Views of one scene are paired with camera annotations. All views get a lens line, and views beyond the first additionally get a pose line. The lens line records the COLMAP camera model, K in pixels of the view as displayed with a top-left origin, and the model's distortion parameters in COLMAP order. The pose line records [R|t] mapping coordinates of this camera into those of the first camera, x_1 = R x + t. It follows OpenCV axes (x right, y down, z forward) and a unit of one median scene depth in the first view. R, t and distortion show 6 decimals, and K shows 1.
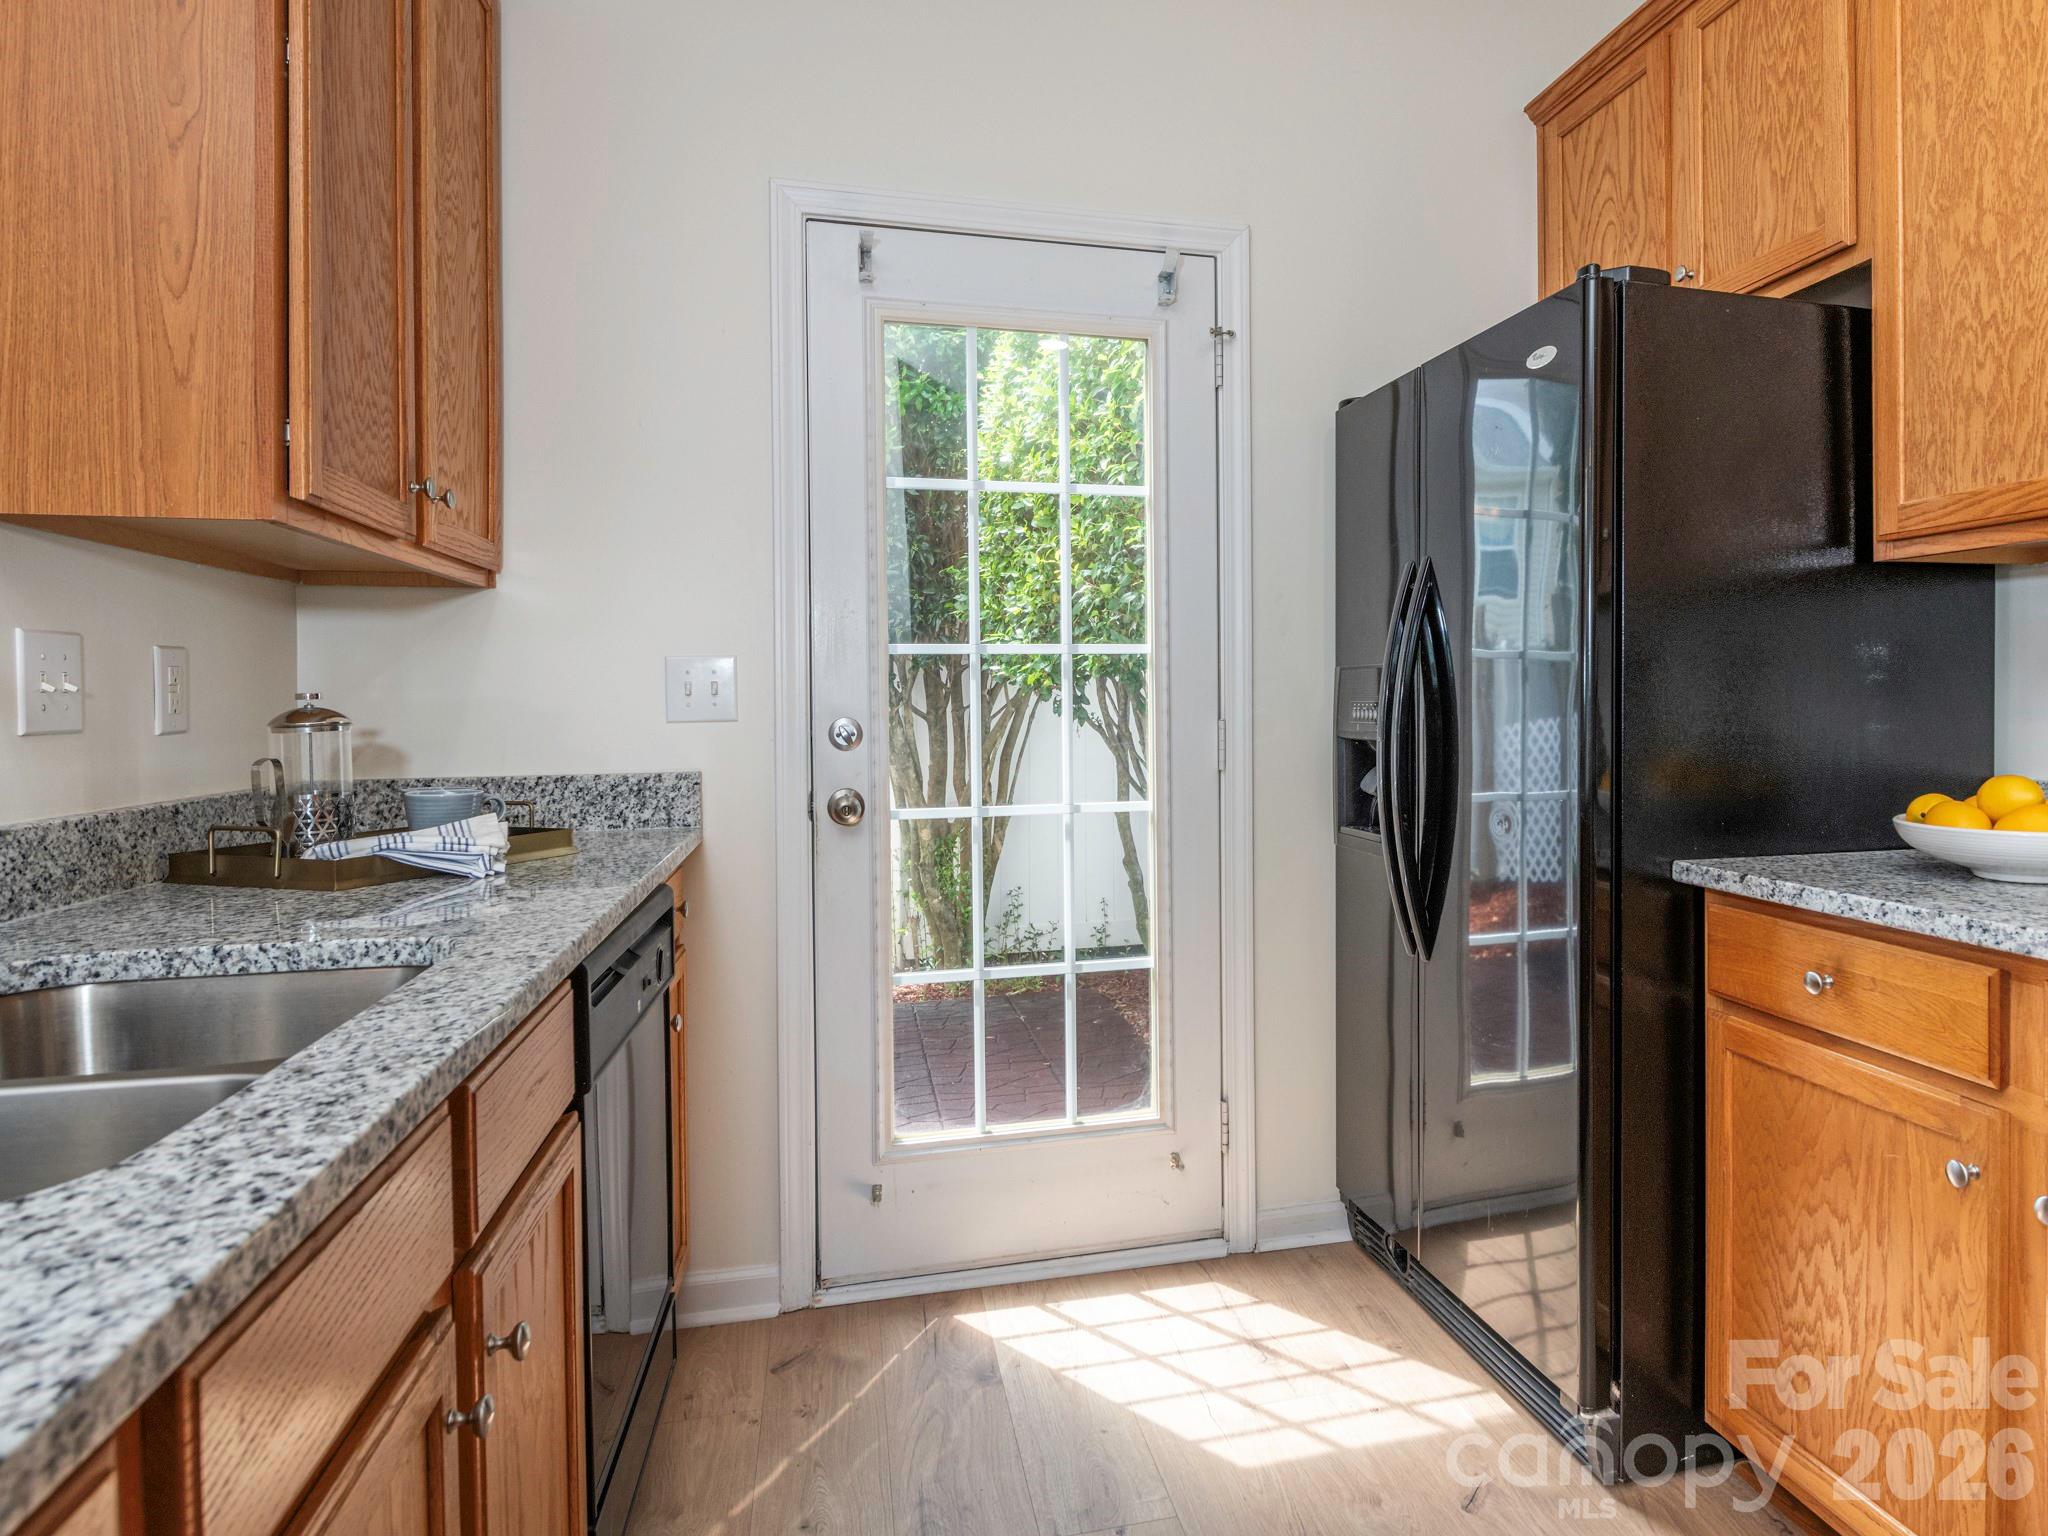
lens RADIAL K [[1308.2, 0, 1190.0], [0, 1308.2, 719.6], [0, 0, 1]] dist [0.012594, -0.011992]
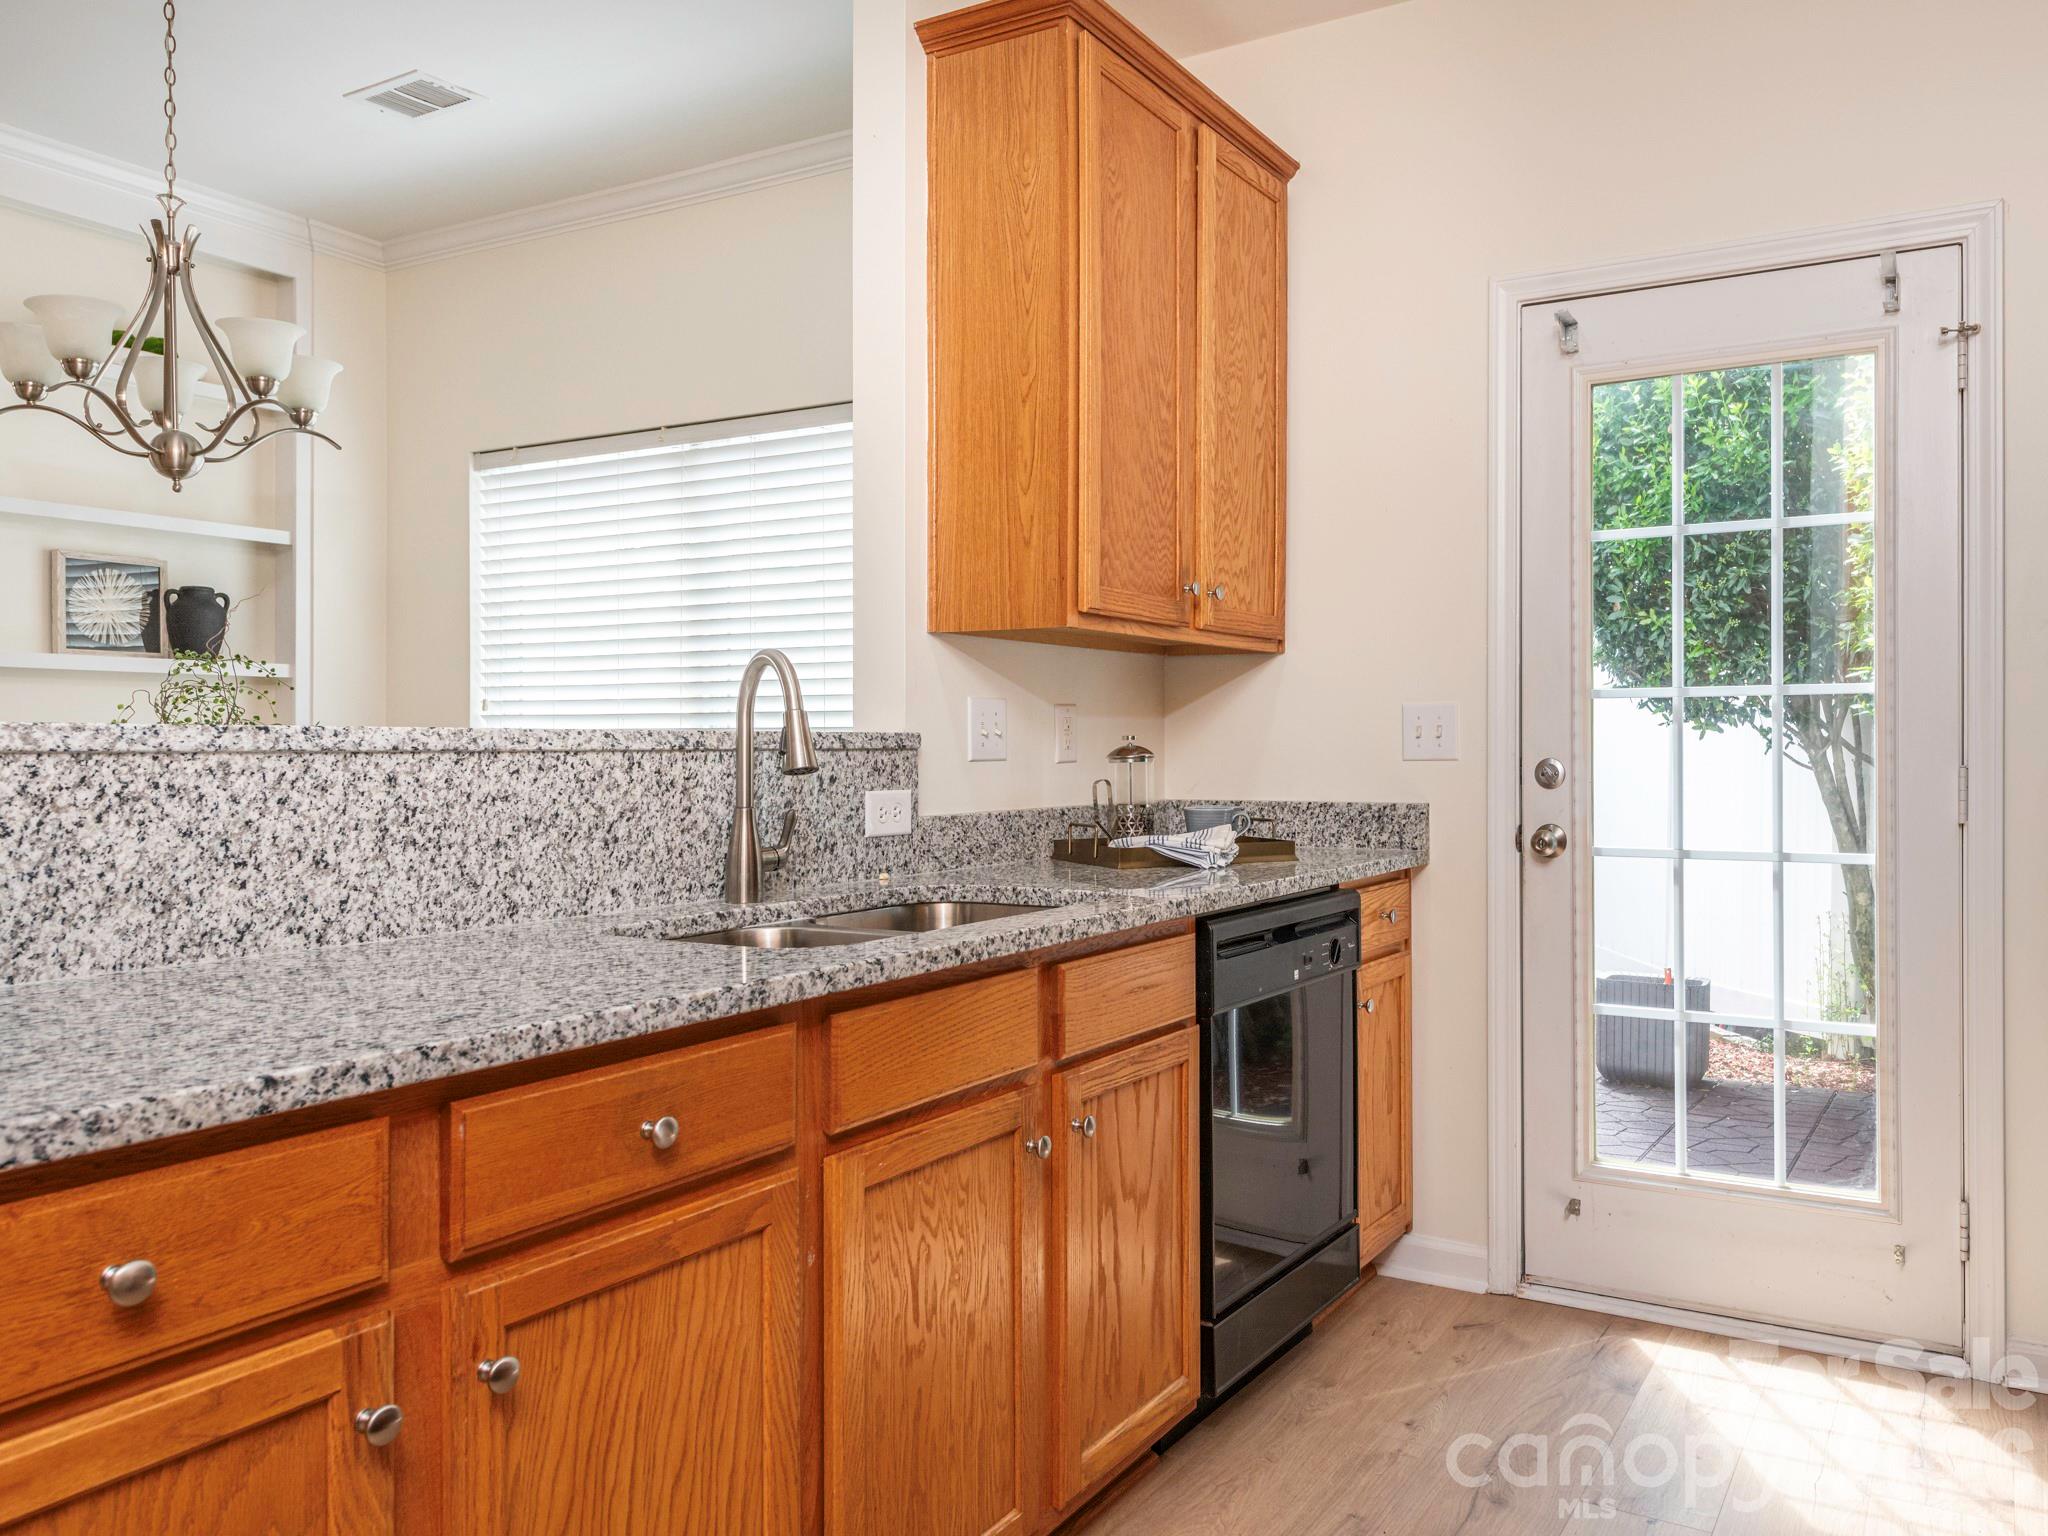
lens RADIAL K [[1519.4, 0, 1096.9], [0, 1519.4, 746.3], [0, 0, 1]] dist [0.015491, -0.026435]
pose [[0.693240, 0.008311, -0.720658, 0.409234], [-0.015068, 0.999882, -0.002963, -0.002361], [0.720549, 0.012913, 0.693284, -0.150261]]
